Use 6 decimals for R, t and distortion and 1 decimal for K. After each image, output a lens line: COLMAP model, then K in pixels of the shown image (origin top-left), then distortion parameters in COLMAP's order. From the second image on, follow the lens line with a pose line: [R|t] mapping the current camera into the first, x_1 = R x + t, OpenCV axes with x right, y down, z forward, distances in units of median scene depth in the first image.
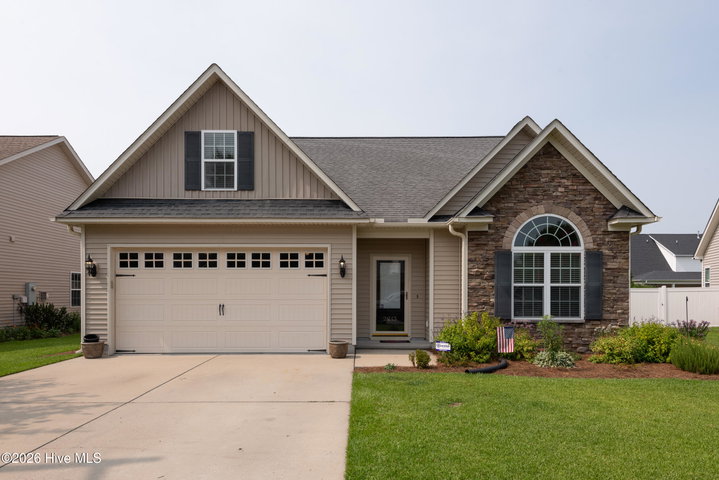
lens RADIAL K [[445.8, 0, 360.4], [0, 445.8, 293.9], [0, 0, 1]] dist [0.034266, -0.000842]
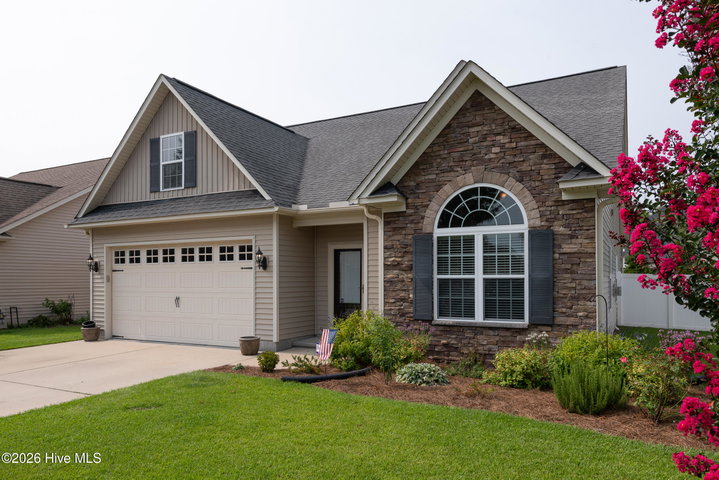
lens RADIAL K [[495.0, 0, 359.1], [0, 495.0, 278.7], [0, 0, 1]] dist [0.031492, 0.000329]
pose [[0.886181, -0.004331, -0.463319, 0.627677], [0.001872, 0.999982, -0.005767, -0.012040], [0.463336, 0.004243, 0.886173, 0.156824]]
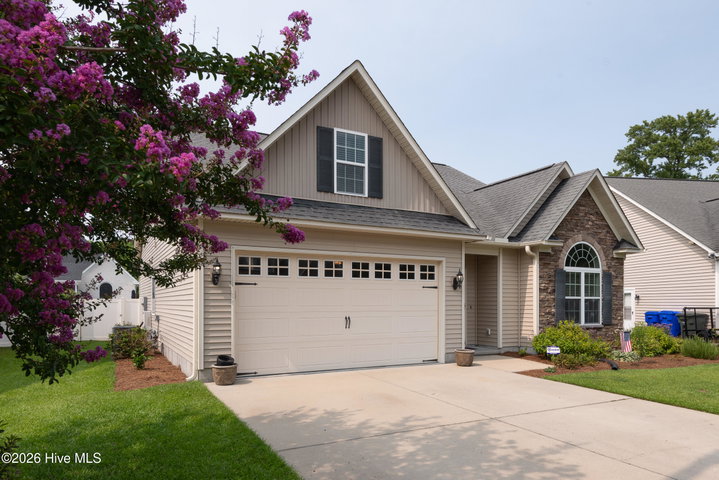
lens RADIAL K [[458.9, 0, 356.4], [0, 458.9, 298.7], [0, 0, 1]] dist [0.038114, -0.001990]
pose [[0.884964, 0.004361, 0.465640, -0.750920], [-0.001915, 0.999982, -0.005726, -0.009126], [-0.465656, 0.004175, 0.884956, 0.145890]]
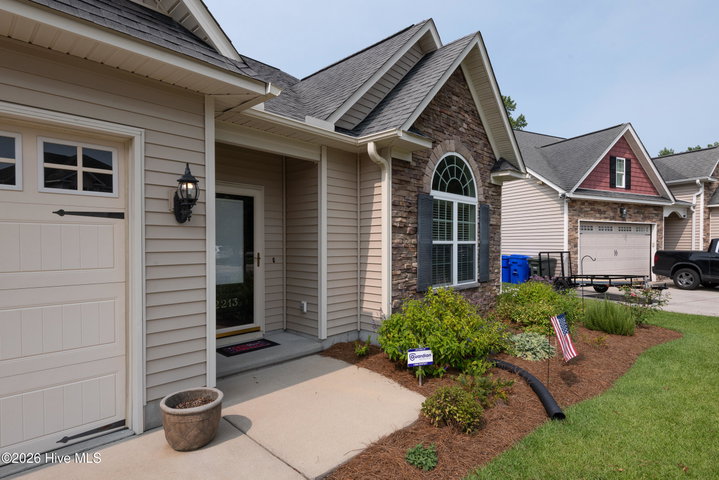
lens RADIAL K [[376.1, 0, 378.8], [0, 376.1, 247.3], [0, 0, 1]] dist [0.023331, -0.000331]
pose [[0.676850, -0.009341, 0.736062, -0.166039], [0.000717, 0.999927, 0.012031, -0.019580], [-0.736121, -0.007615, 0.676808, 0.649024]]
